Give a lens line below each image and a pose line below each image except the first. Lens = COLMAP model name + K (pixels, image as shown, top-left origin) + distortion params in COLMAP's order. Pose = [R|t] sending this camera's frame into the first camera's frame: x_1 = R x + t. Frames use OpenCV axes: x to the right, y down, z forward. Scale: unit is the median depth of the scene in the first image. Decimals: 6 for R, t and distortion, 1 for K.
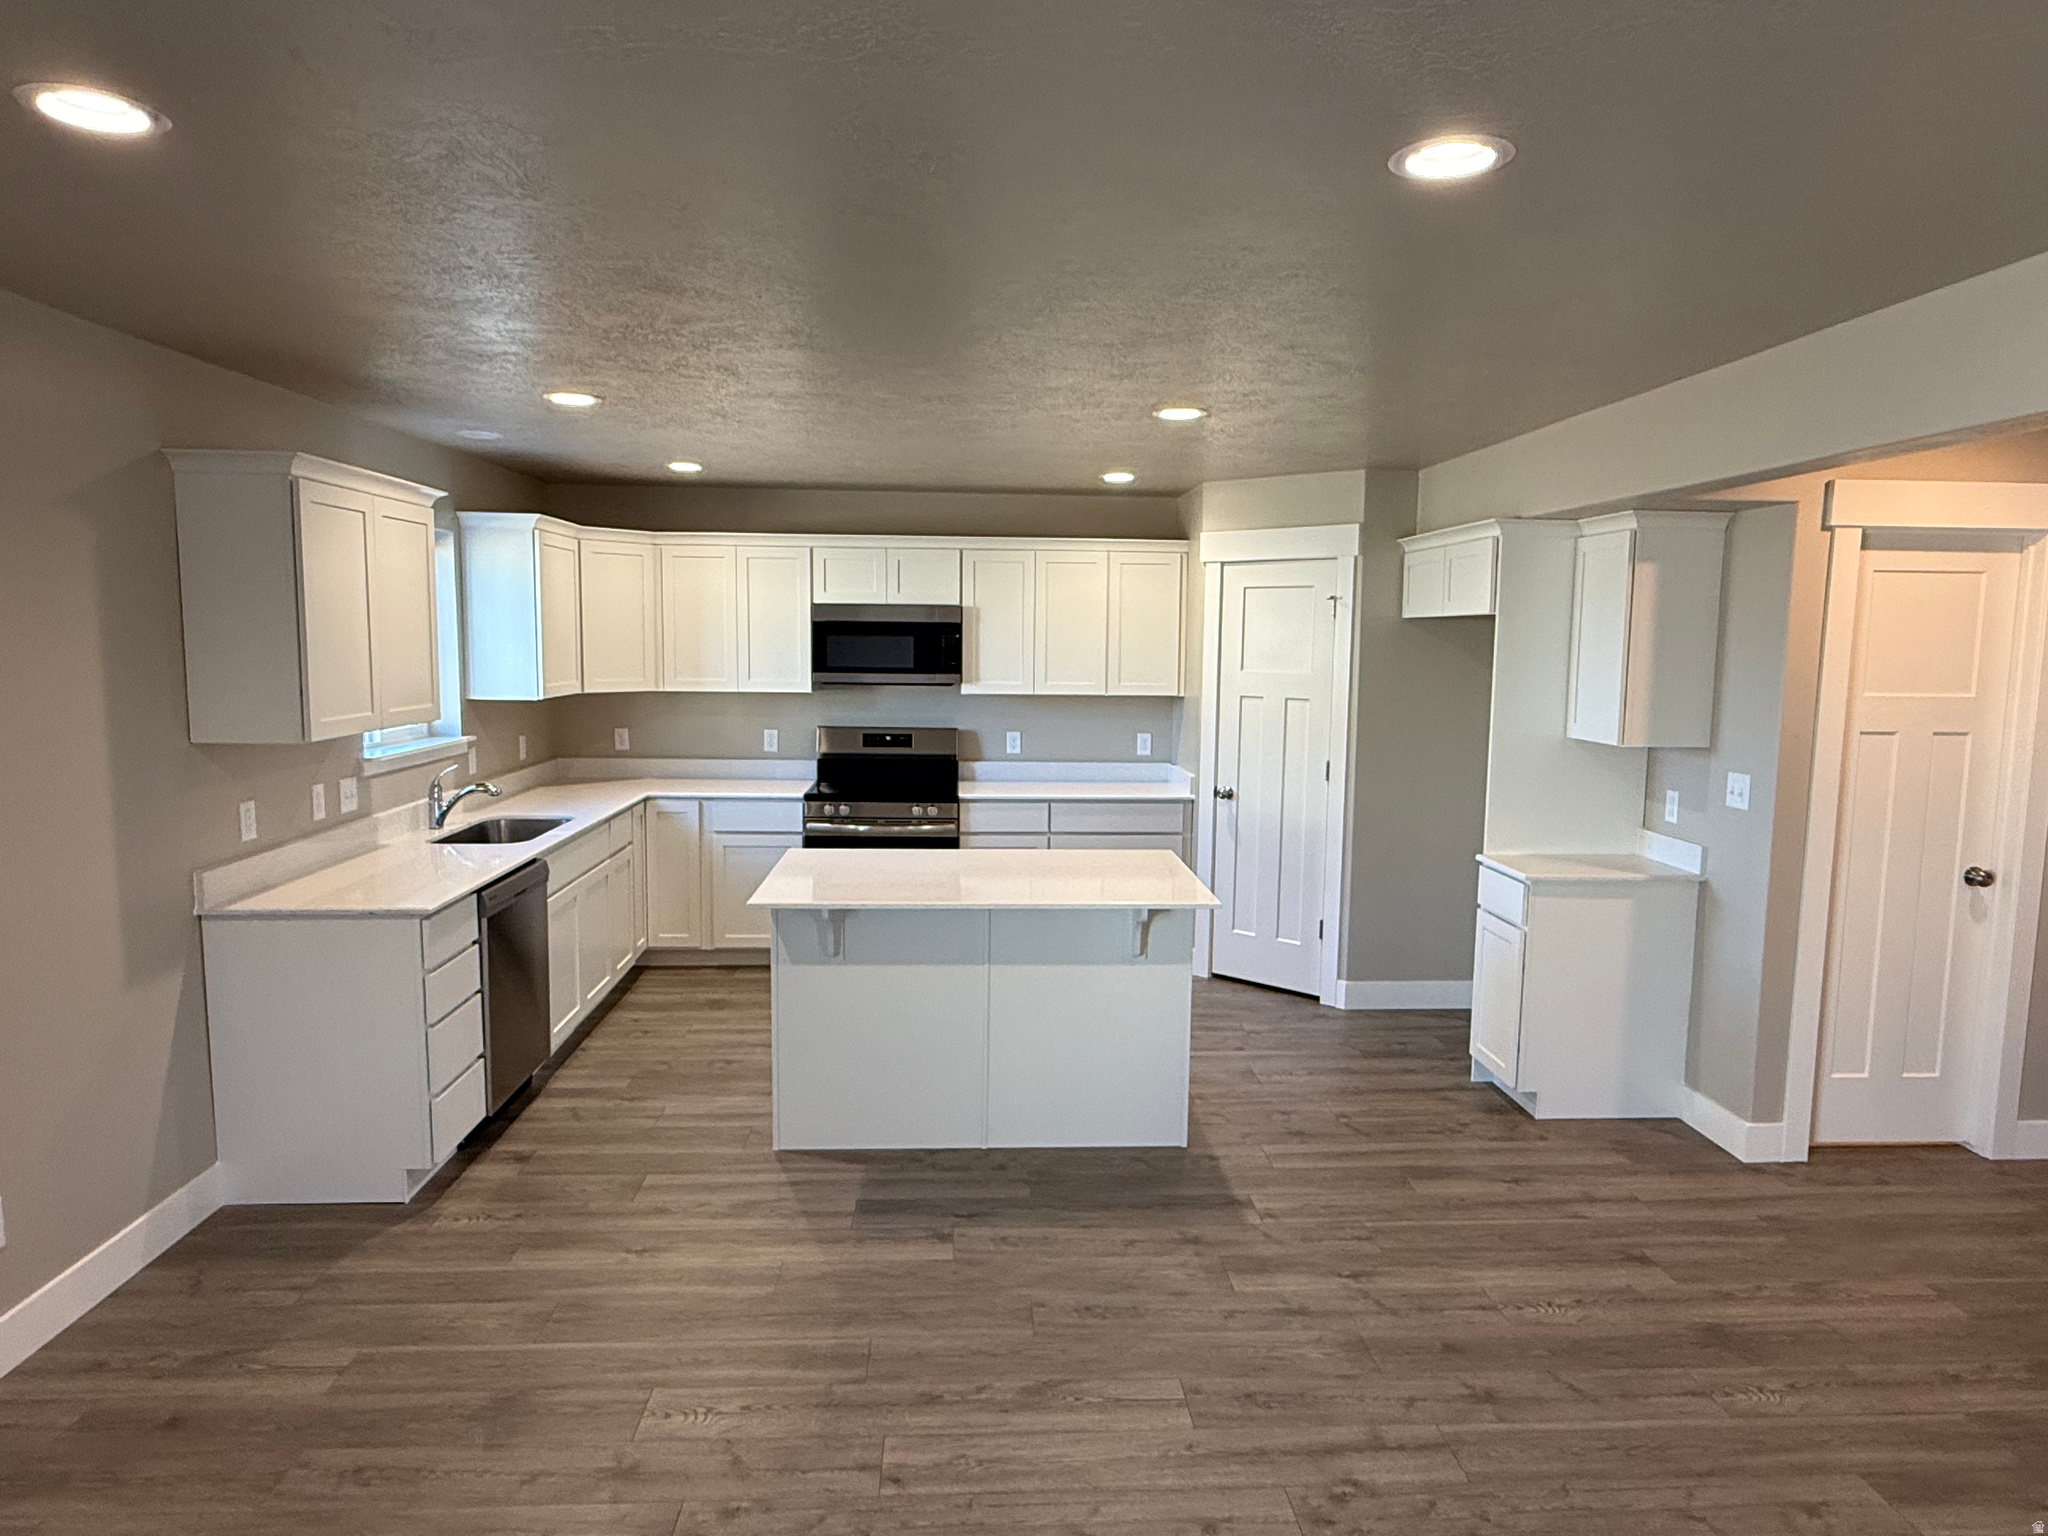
lens RADIAL K [[1251.6, 0, 1017.5], [0, 1251.6, 773.6], [0, 0, 1]] dist [0.008323, -0.001437]
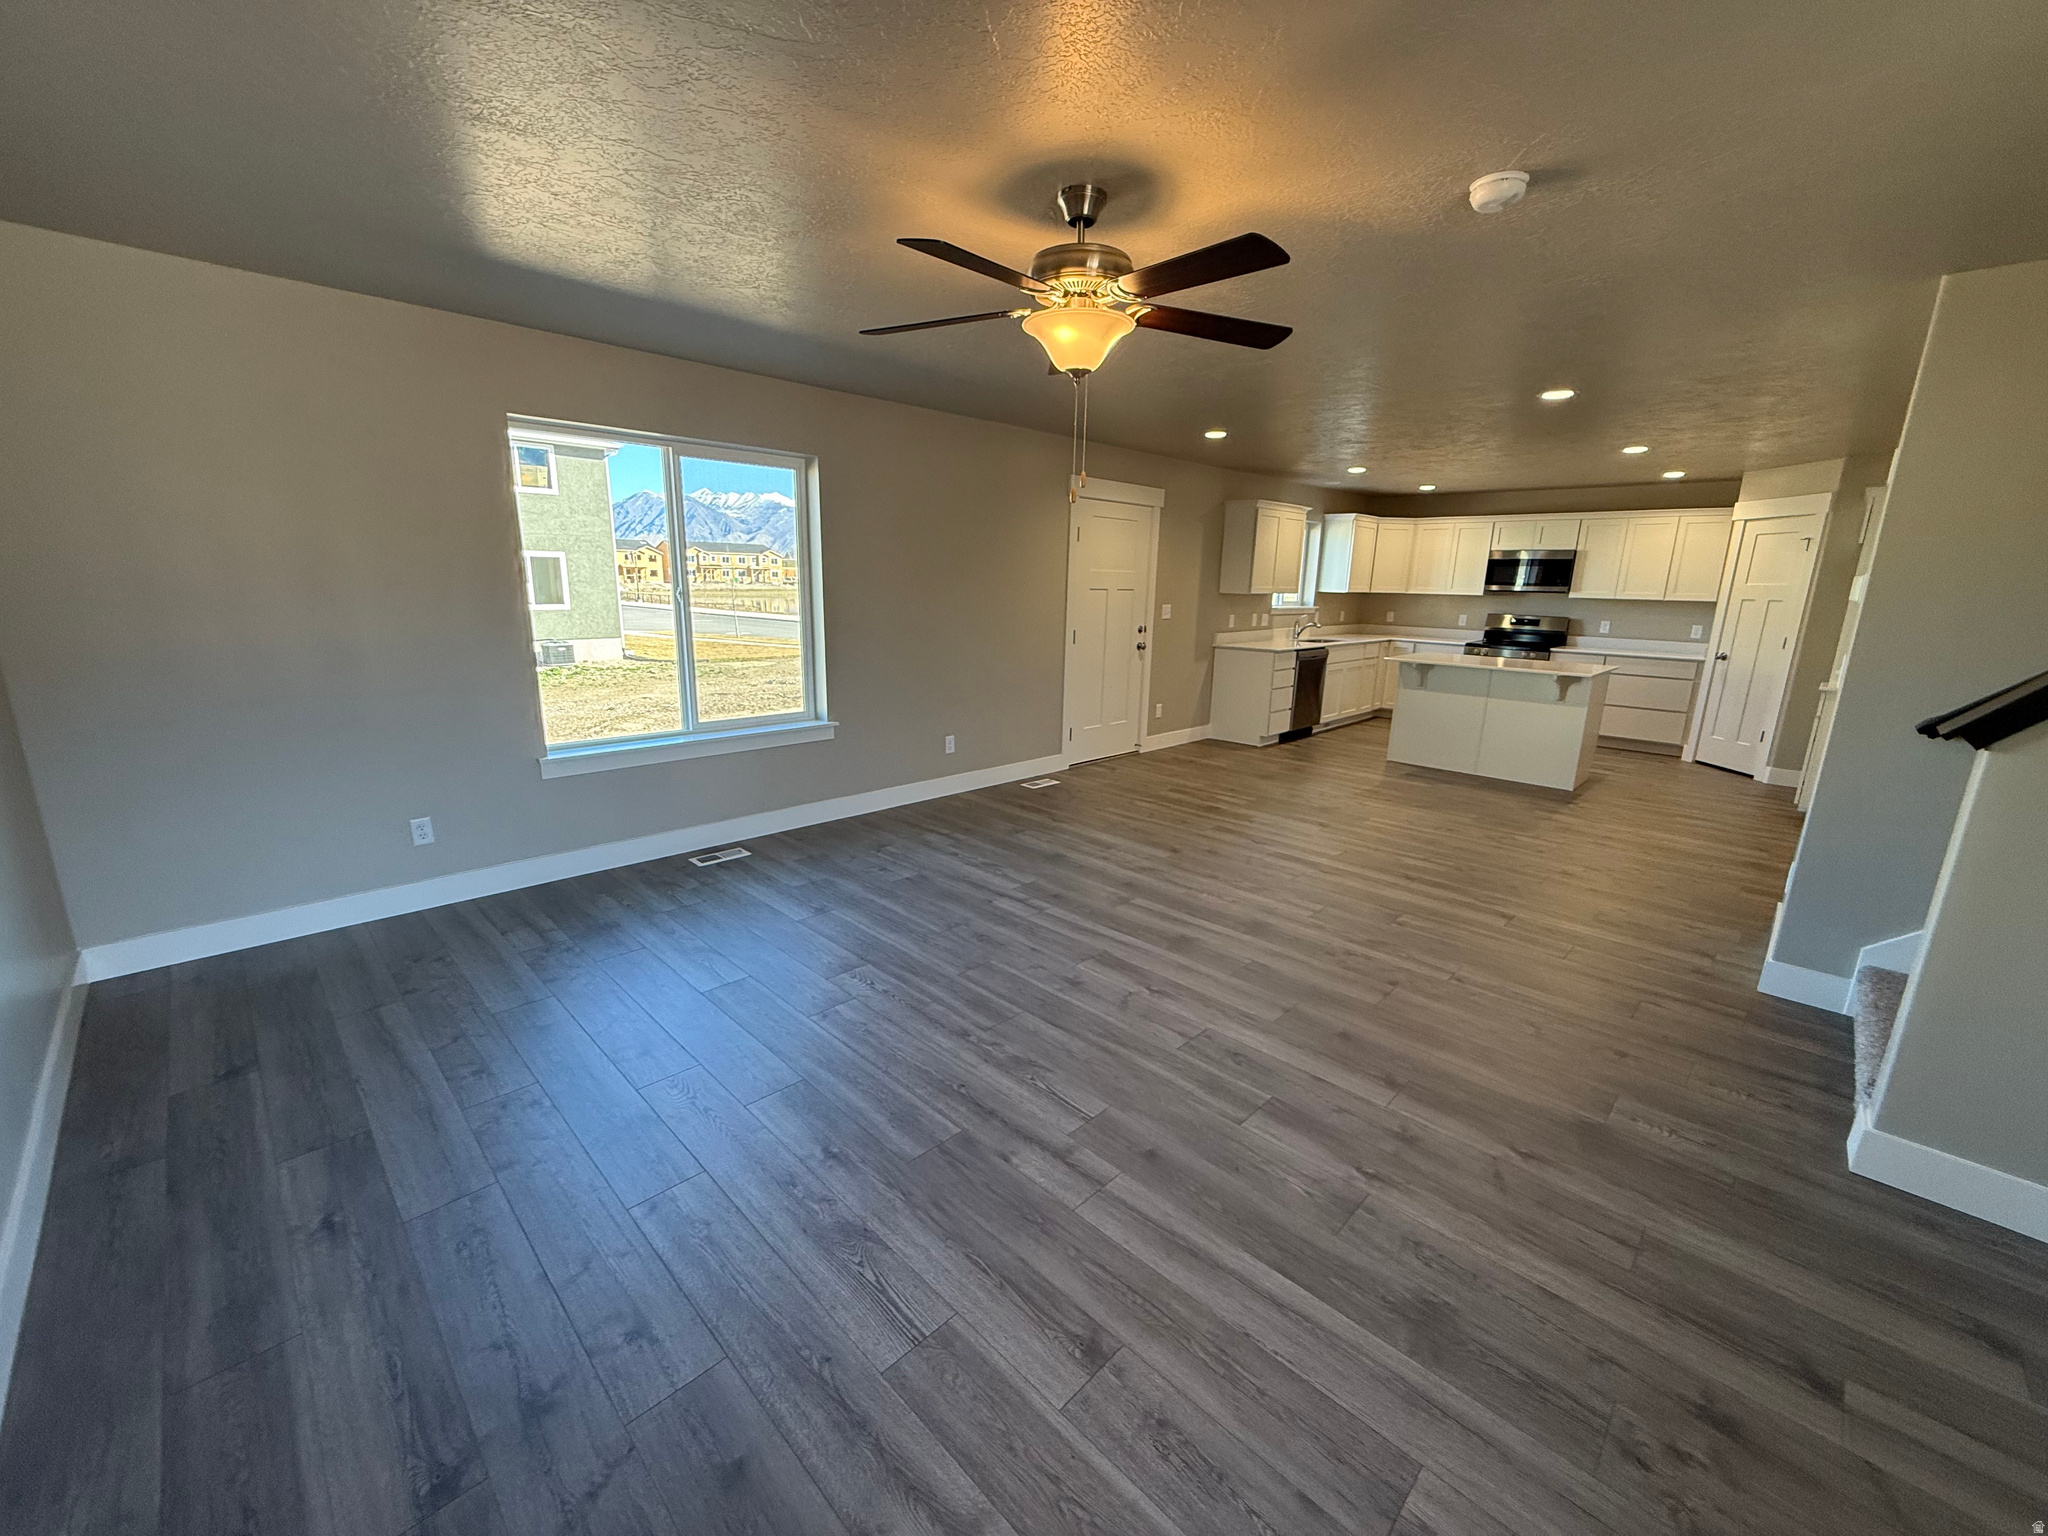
lens RADIAL K [[819.1, 0, 1024.9], [0, 819.1, 768.6], [0, 0, 1]] dist [-0.015563, -0.000523]
pose [[0.668625, 0.166052, -0.724822, 0.477366], [-0.090927, 0.985691, 0.141939, 0.129504], [0.738020, -0.028998, 0.674156, -0.629187]]
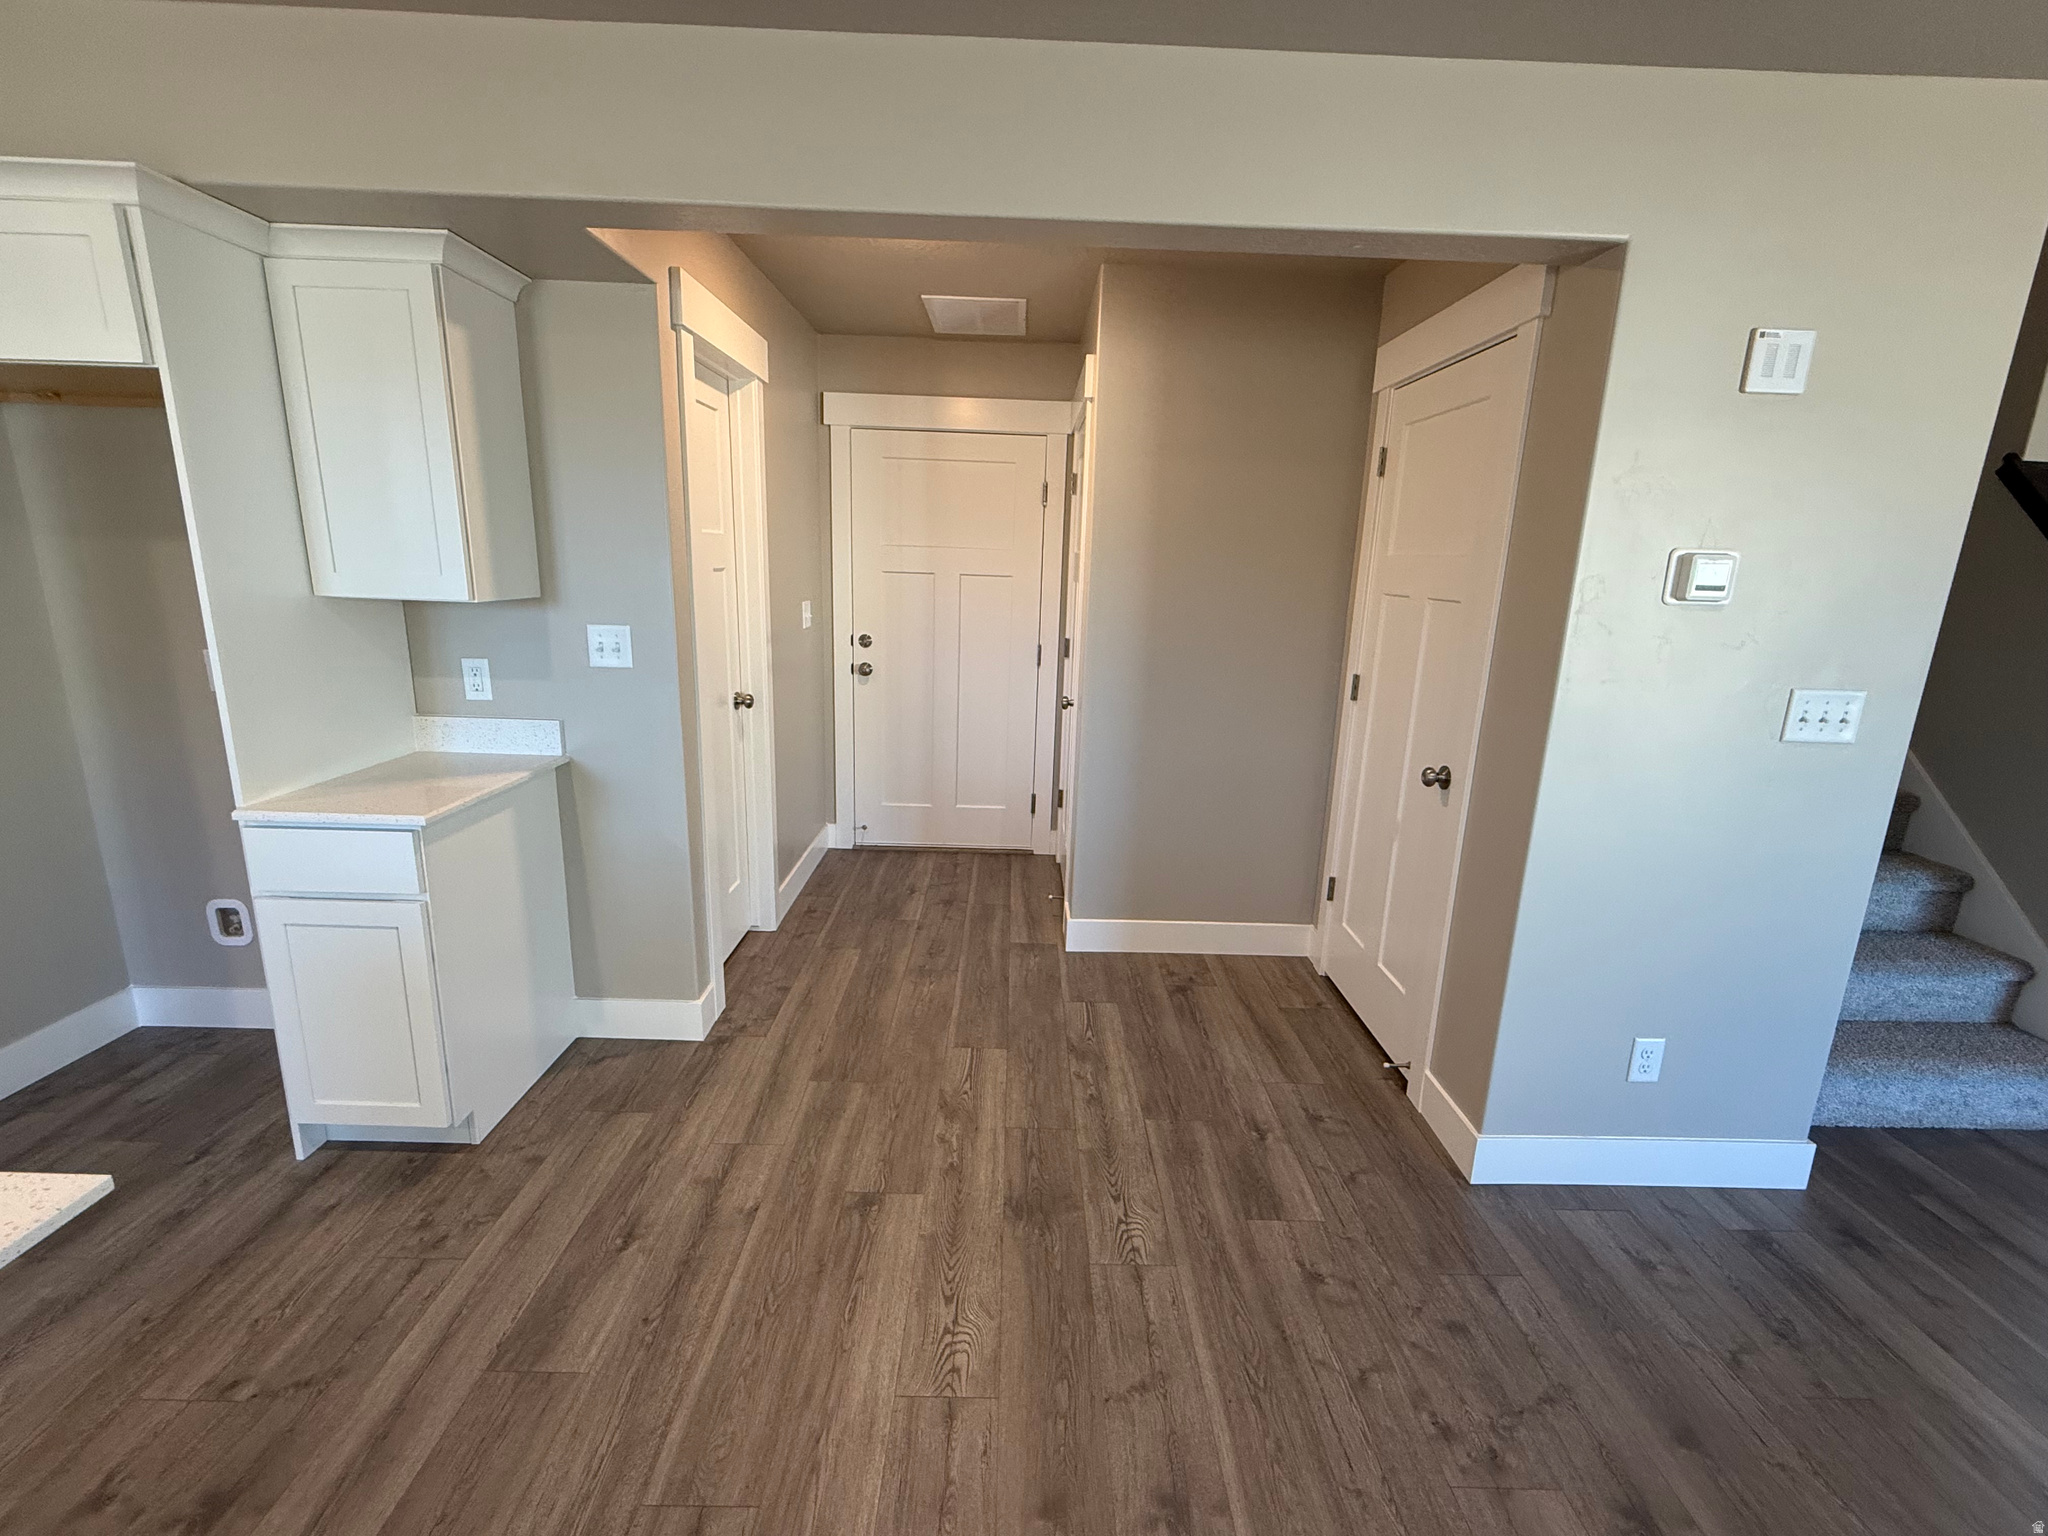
lens RADIAL K [[909.7, 0, 1033.1], [0, 909.7, 770.6], [0, 0, 1]] dist [0.001379, 0.000373]
pose [[0.037600, -0.239951, 0.970057, -0.021740], [0.077138, 0.968543, 0.236587, -0.026029], [-0.996311, 0.065932, 0.054926, 0.650056]]
